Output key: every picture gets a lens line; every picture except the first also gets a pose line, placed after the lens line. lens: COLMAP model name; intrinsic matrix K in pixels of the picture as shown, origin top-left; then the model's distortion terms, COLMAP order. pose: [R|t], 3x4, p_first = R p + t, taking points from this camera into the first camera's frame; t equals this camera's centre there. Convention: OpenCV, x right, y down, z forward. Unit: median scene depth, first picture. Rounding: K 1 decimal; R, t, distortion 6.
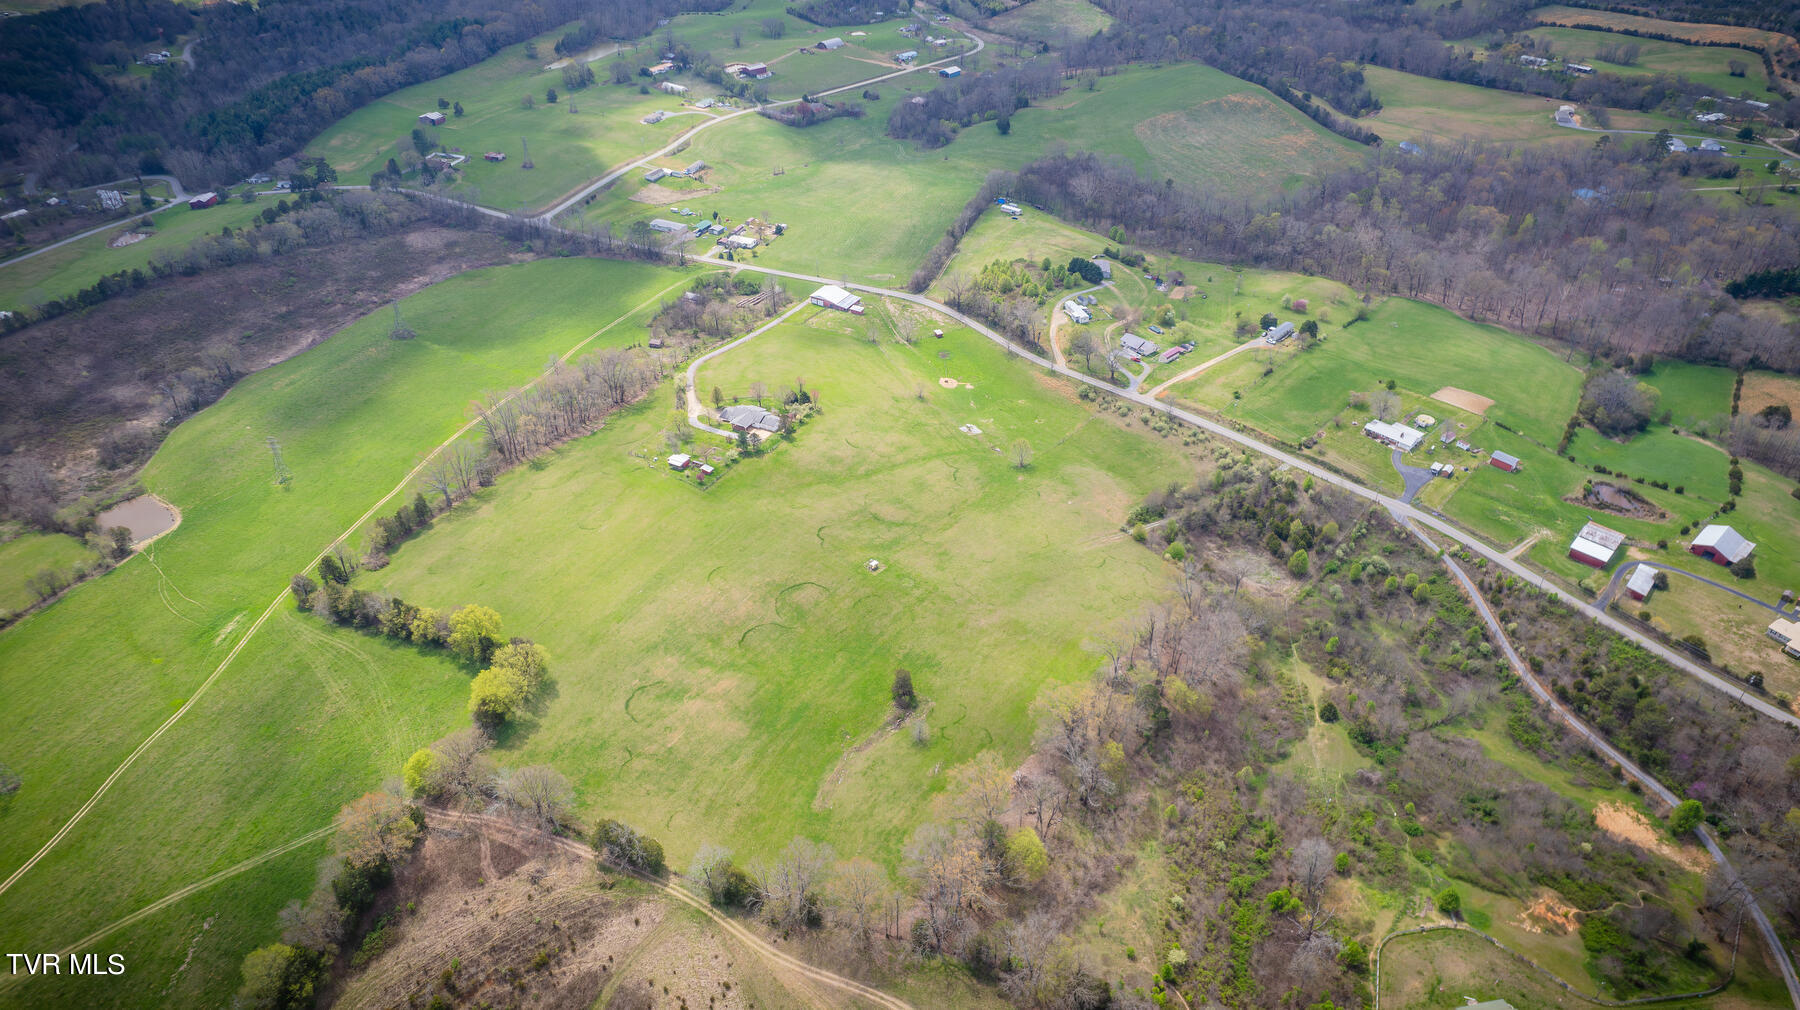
lens RADIAL K [[1154.9, 0, 900.0], [0, 1154.9, 505.0], [0, 0, 1]] dist [-0.074617, 0.067519]
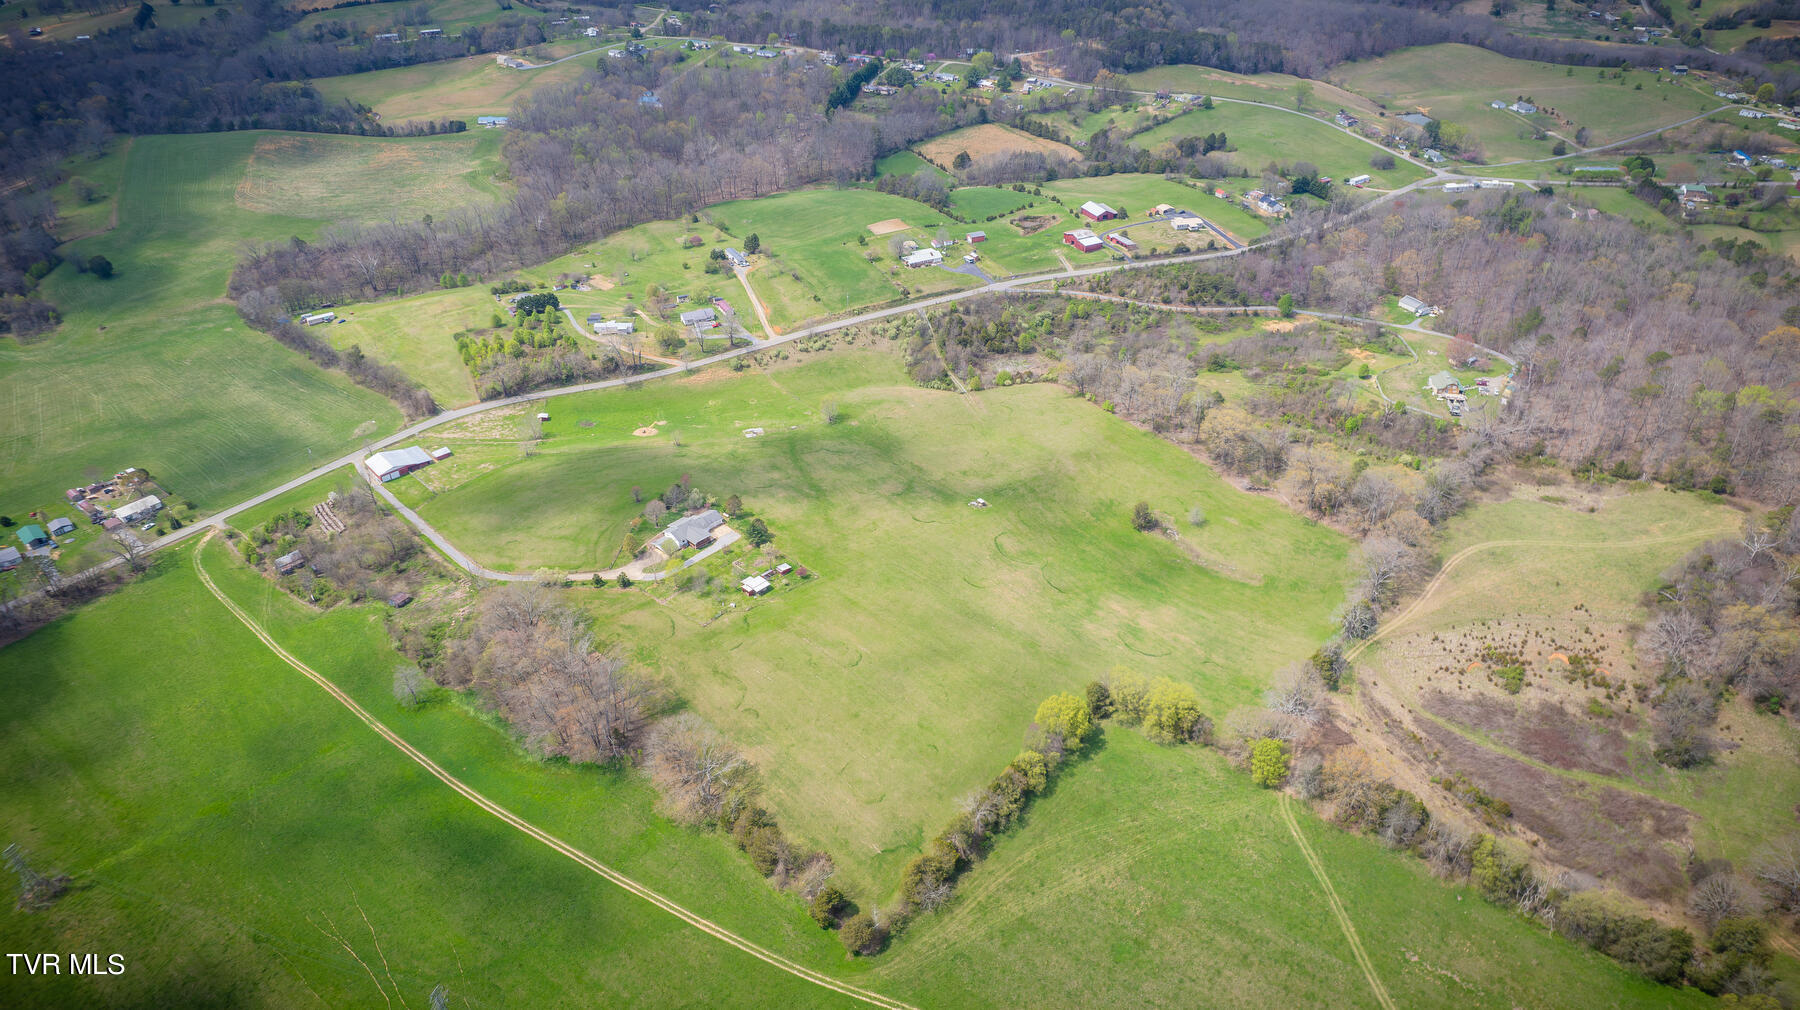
lens RADIAL K [[1154.9, 0, 900.0], [0, 1154.9, 505.0], [0, 0, 1]] dist [-0.074617, 0.067519]
pose [[0.300125, -0.552395, 0.777679, -0.779769], [0.547266, 0.767457, 0.333931, -0.307321], [-0.781297, 0.325376, 0.532640, 0.417099]]
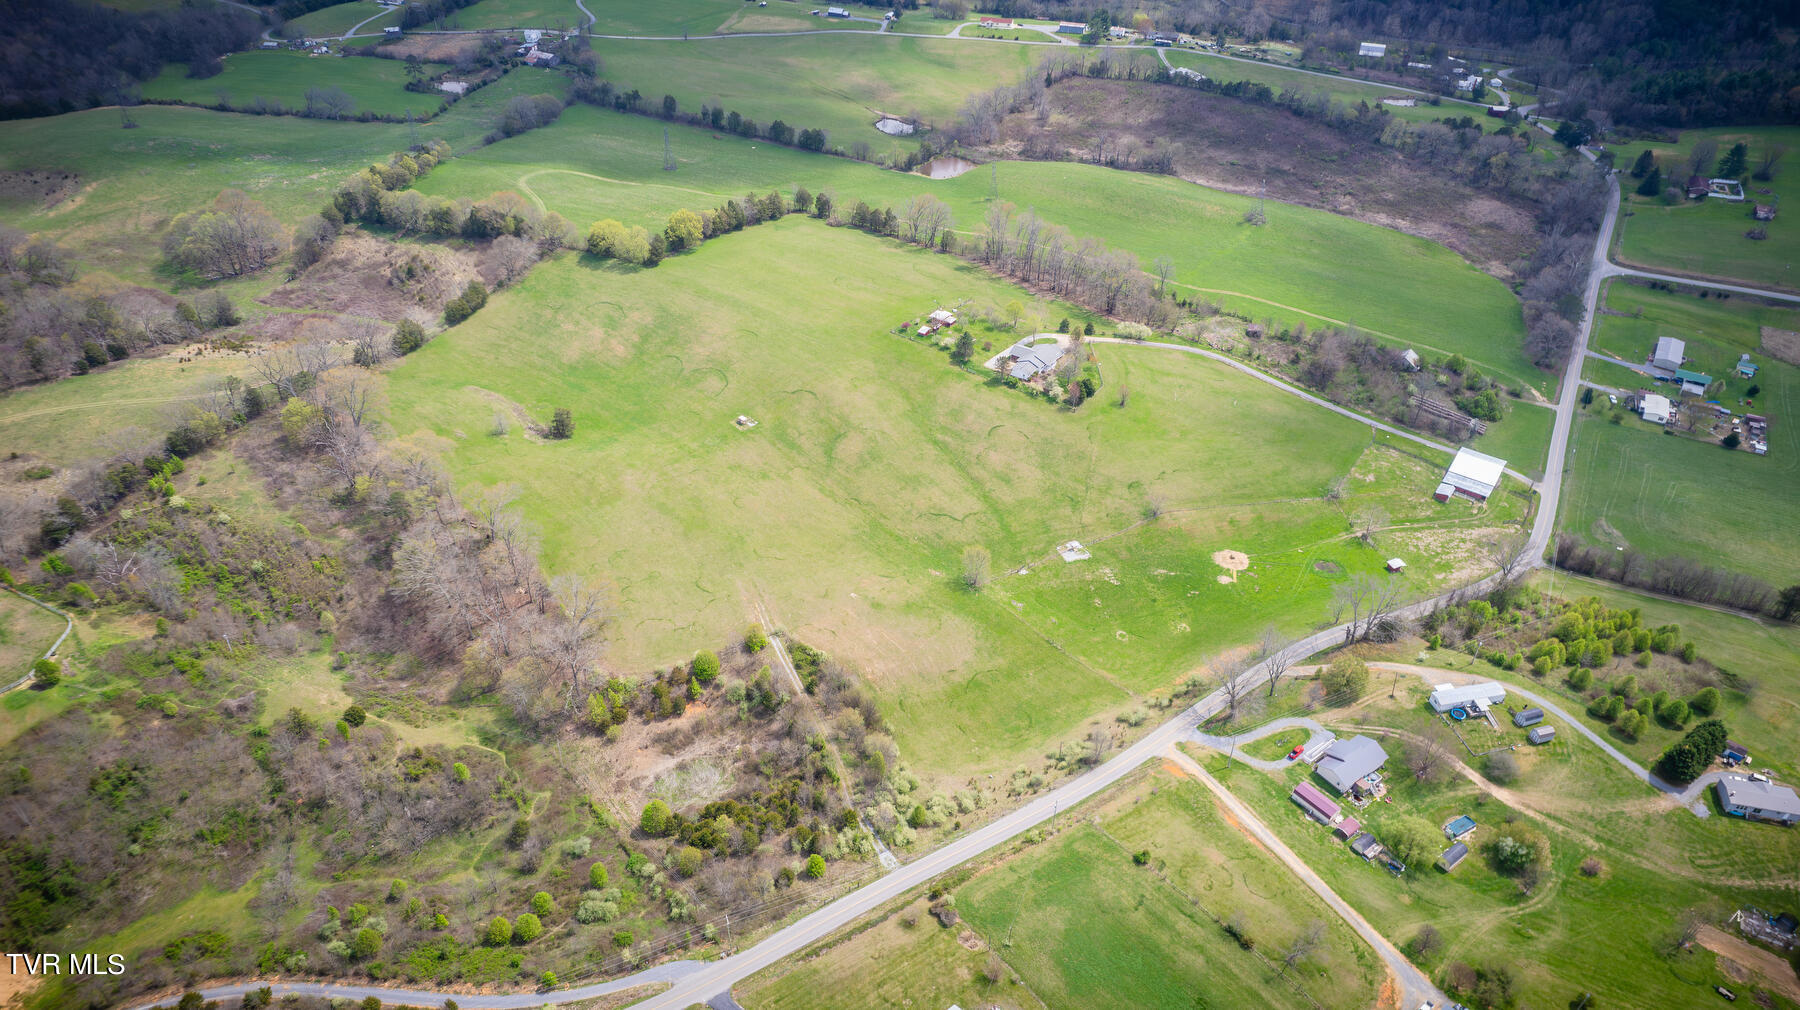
lens RADIAL K [[1154.9, 0, 900.0], [0, 1154.9, 505.0], [0, 0, 1]] dist [-0.074617, 0.067519]
pose [[-0.130384, 0.575512, -0.807333, 0.678750], [-0.573580, 0.620402, 0.534890, -0.431968], [0.808707, 0.532810, 0.249212, 0.786747]]
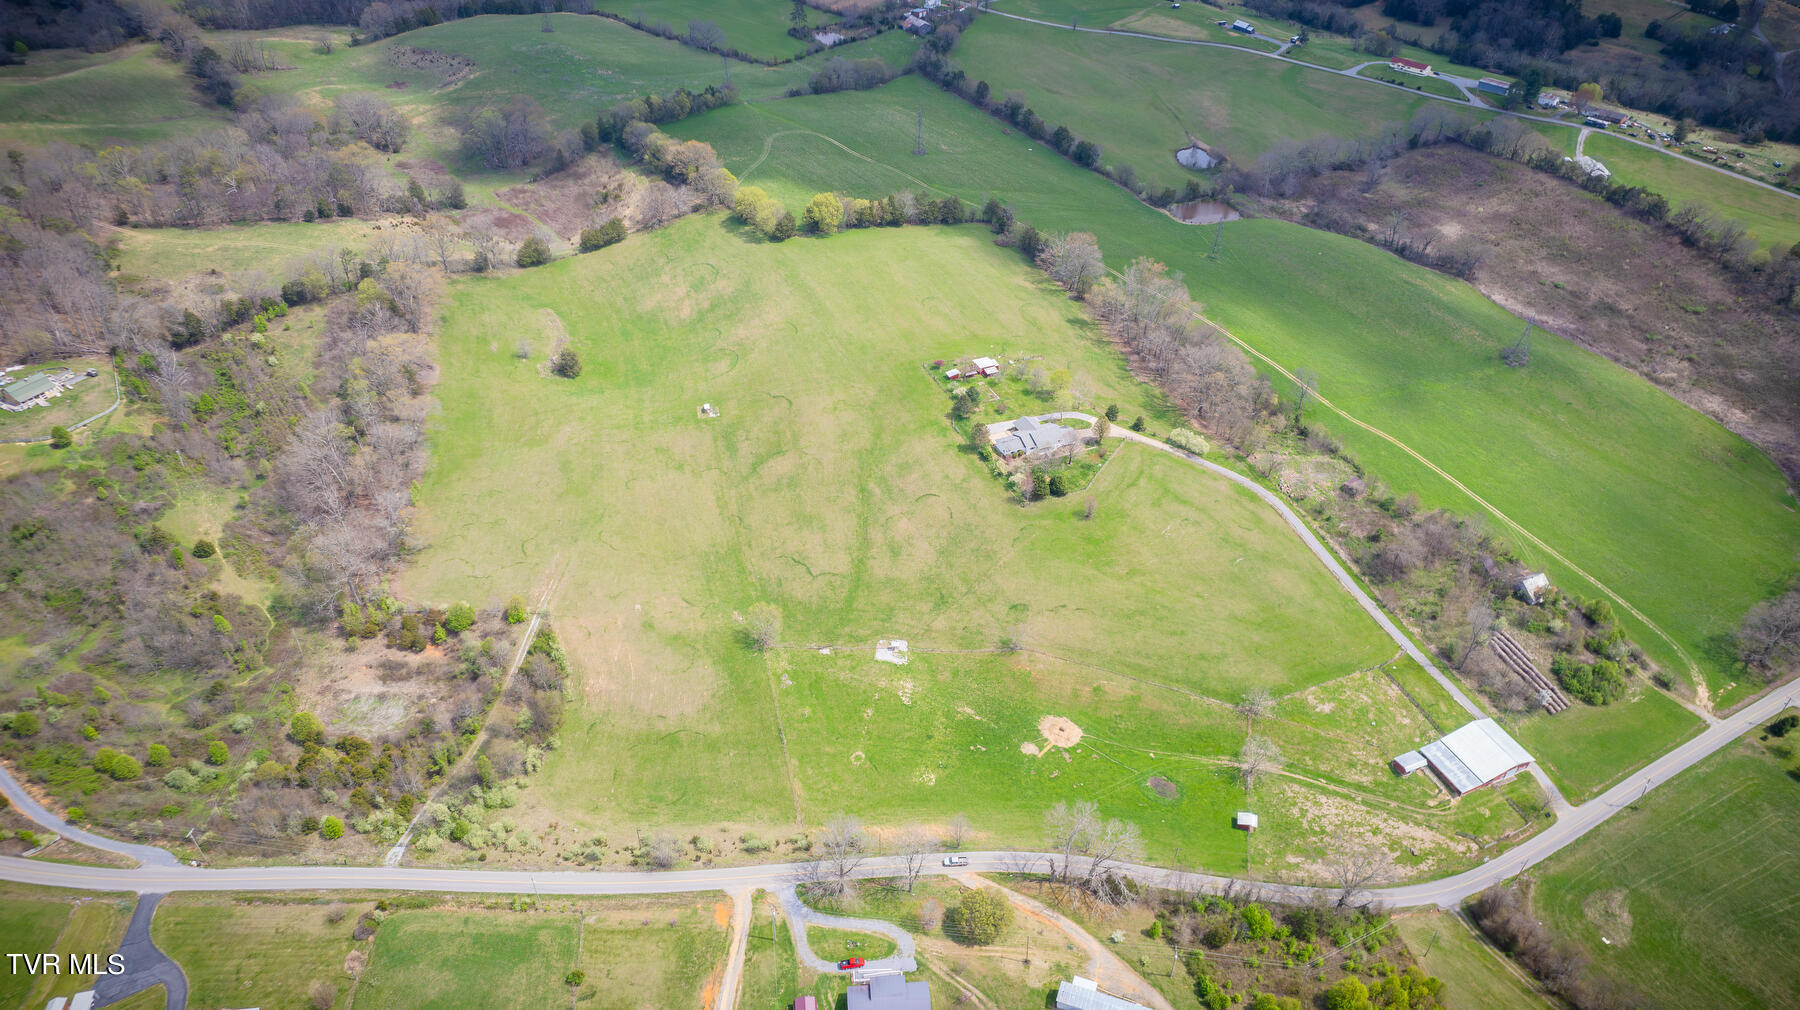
lens RADIAL K [[1154.9, 0, 900.0], [0, 1154.9, 505.0], [0, 0, 1]] dist [-0.074617, 0.067519]
pose [[-0.624167, 0.460195, -0.631376, 0.451592], [-0.460528, 0.436099, 0.773131, -0.634077], [0.631134, 0.773329, -0.060265, 1.062766]]
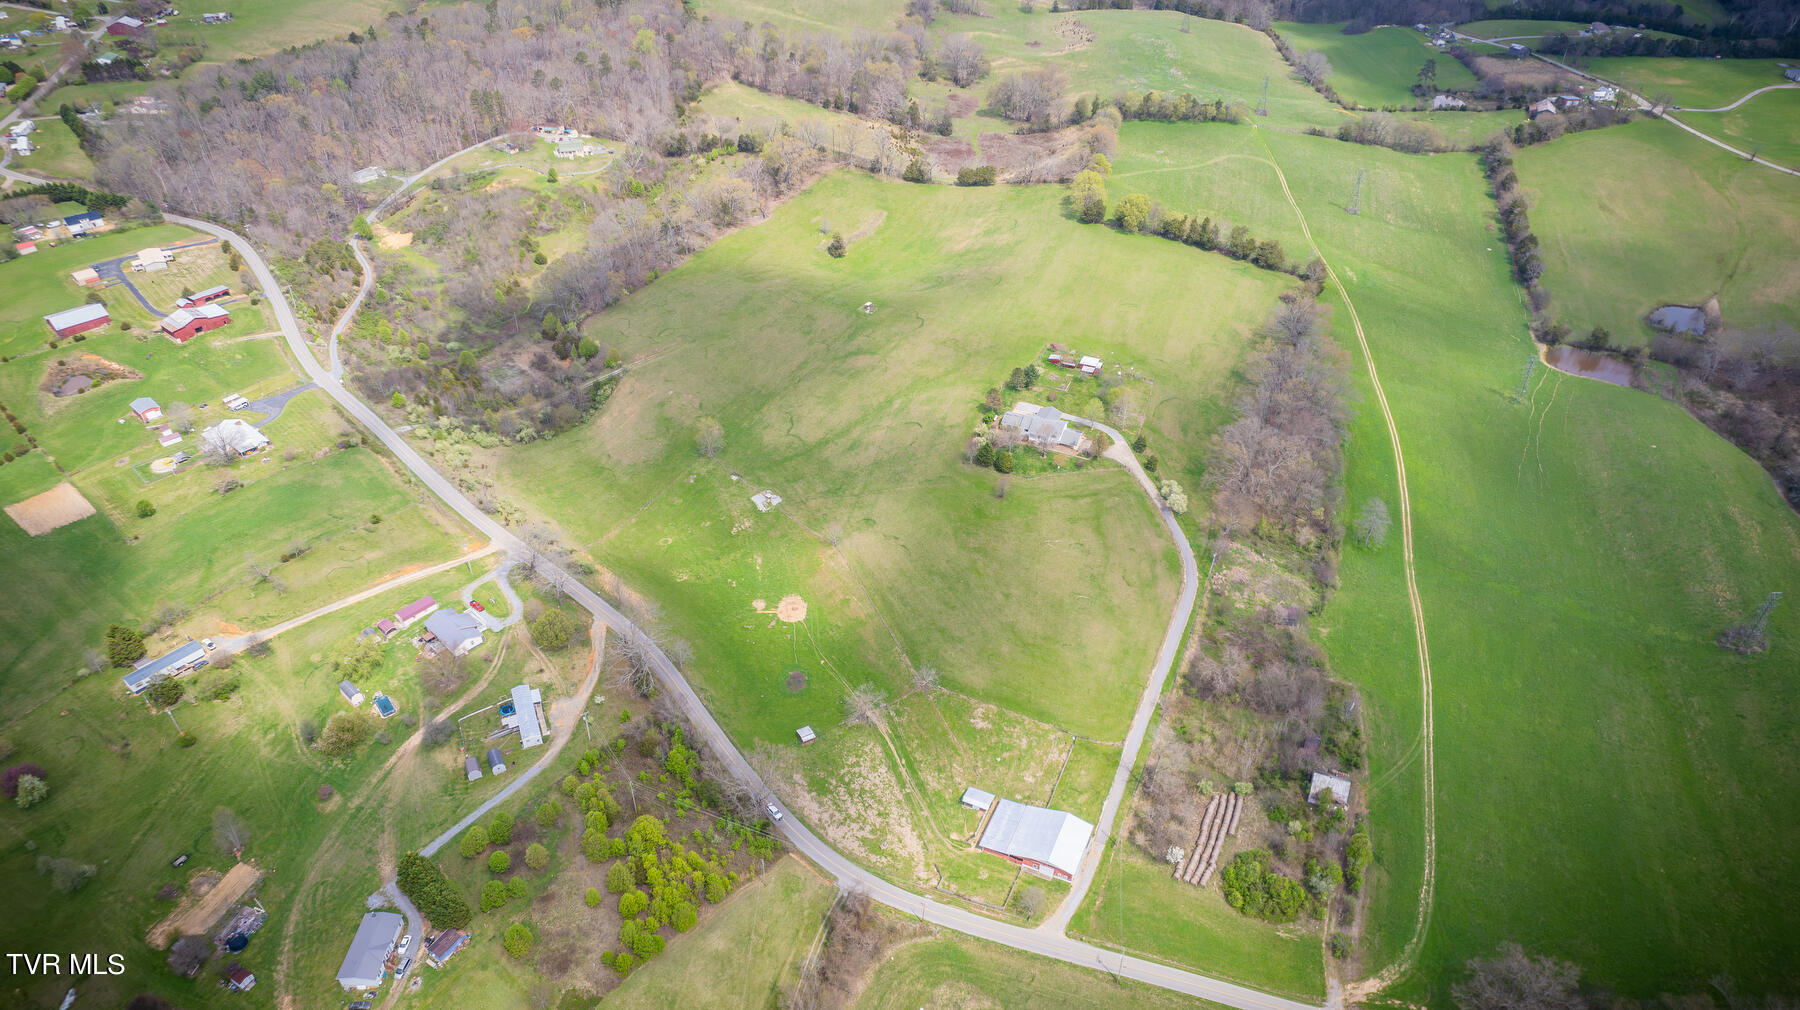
lens RADIAL K [[1154.9, 0, 900.0], [0, 1154.9, 505.0], [0, 0, 1]] dist [-0.074617, 0.067519]
pose [[-0.996532, 0.030799, -0.077296, 0.035410], [-0.063354, 0.321366, 0.944834, -0.844583], [0.053941, 0.946454, -0.318300, 1.352890]]
